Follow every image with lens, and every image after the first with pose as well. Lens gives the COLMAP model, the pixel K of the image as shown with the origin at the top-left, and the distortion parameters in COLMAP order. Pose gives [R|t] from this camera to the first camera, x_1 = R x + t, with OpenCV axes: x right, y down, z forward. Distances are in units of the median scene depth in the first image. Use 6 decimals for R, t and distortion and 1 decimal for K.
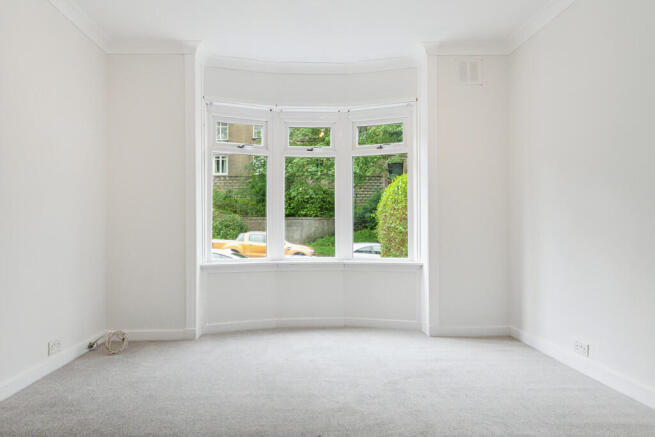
lens RADIAL K [[439.7, 0, 327.5], [0, 439.7, 218.5], [0, 0, 1]] dist [0.000323, 0.002988]
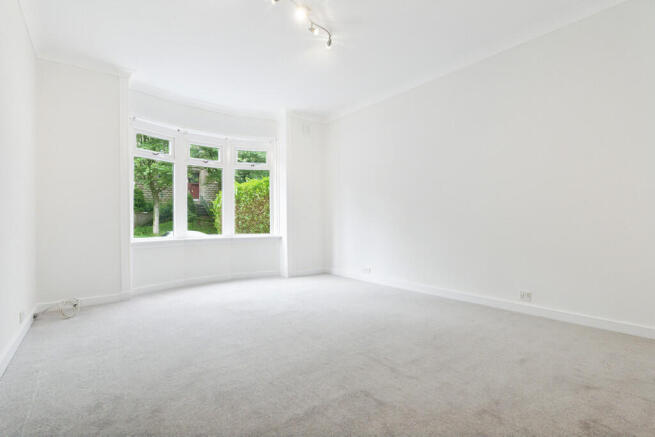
lens RADIAL K [[306.9, 0, 341.7], [0, 306.9, 219.0], [0, 0, 1]] dist [-0.015260, 0.000174]
pose [[0.785765, 0.000922, 0.618525, -0.341856], [-0.014341, 0.999757, 0.016728, 0.010738], [-0.618359, -0.022015, 0.785587, -0.086634]]
